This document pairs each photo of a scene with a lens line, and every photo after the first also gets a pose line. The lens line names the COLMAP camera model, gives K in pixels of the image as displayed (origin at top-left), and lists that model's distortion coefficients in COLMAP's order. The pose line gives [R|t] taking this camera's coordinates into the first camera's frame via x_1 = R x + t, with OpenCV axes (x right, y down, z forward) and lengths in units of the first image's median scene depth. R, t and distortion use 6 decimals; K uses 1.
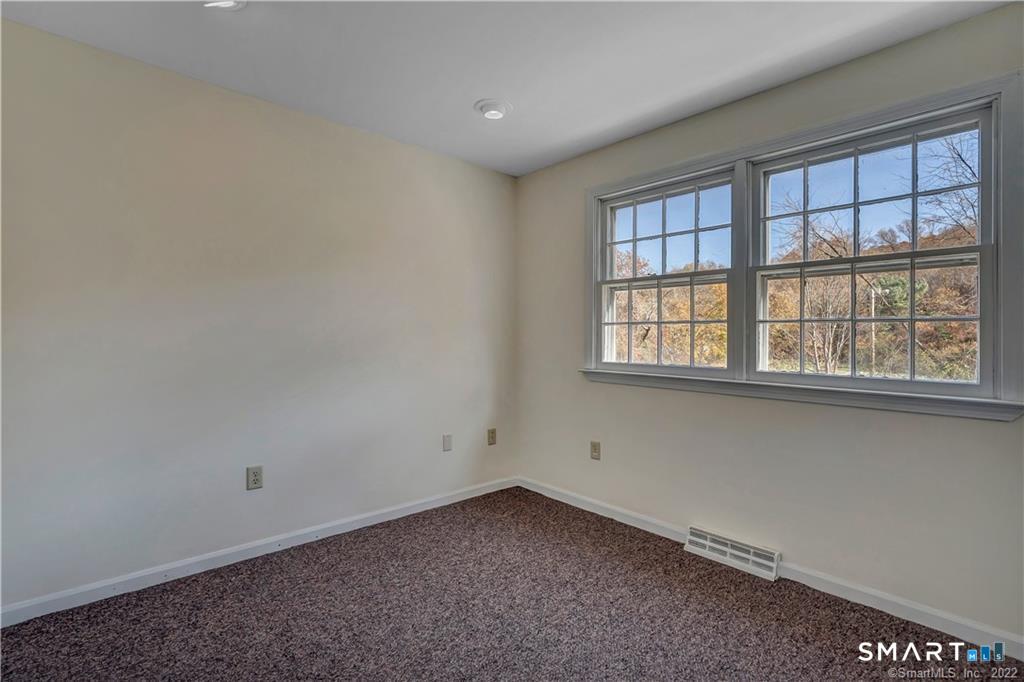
lens RADIAL K [[472.8, 0, 520.3], [0, 472.8, 330.7], [0, 0, 1]] dist [-0.009782, 0.004177]
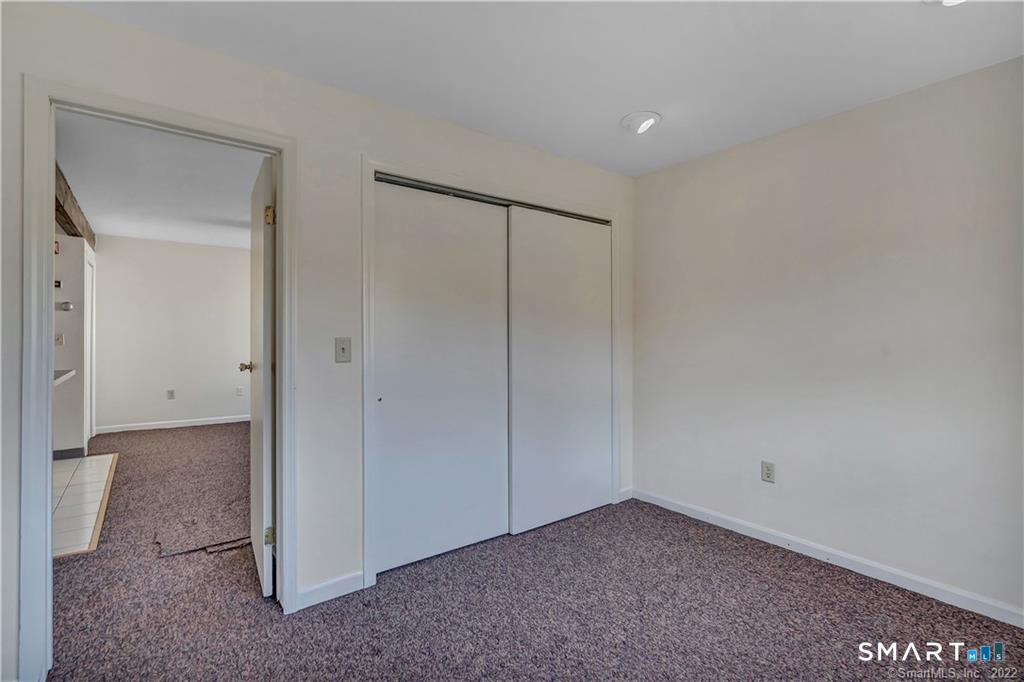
lens RADIAL K [[472.8, 0, 513.6], [0, 472.8, 345.4], [0, 0, 1]] dist [-0.009782, 0.004177]
pose [[-0.090041, 0.002700, -0.995934, 0.627265], [0.000166, 0.999996, 0.002696, 0.010380], [0.995938, 0.000077, -0.090041, 0.519391]]
